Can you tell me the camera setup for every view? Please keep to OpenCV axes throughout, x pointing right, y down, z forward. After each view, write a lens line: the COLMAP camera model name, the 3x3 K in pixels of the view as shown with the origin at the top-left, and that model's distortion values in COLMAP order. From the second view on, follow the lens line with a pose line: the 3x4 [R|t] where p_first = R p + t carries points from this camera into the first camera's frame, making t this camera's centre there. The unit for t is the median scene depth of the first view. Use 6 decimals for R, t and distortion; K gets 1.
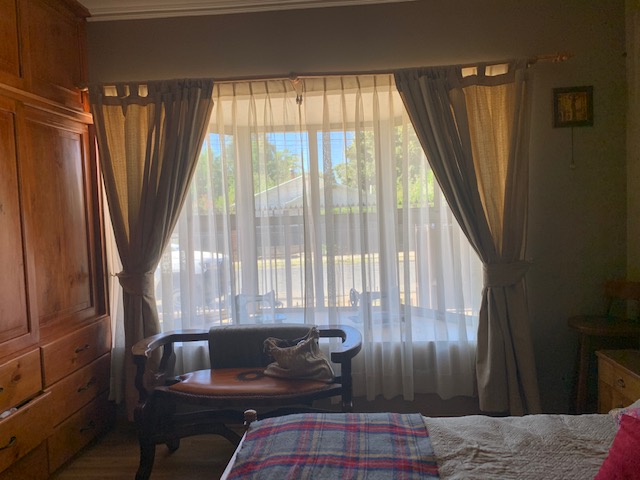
lens RADIAL K [[486.2, 0, 319.7], [0, 486.2, 233.8], [0, 0, 1]] dist [0.000634, -0.008707]
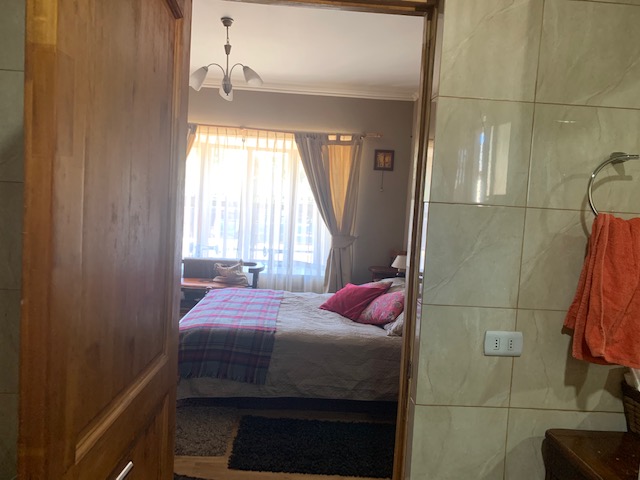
lens RADIAL K [[486.2, 0, 319.7], [0, 486.2, 233.8], [0, 0, 1]] dist [0.000634, -0.008707]
pose [[0.984371, 0.088228, 0.152411, -0.006882], [-0.091047, 0.995779, 0.011605, 0.034880], [-0.150744, -0.025300, 0.988249, -0.913056]]
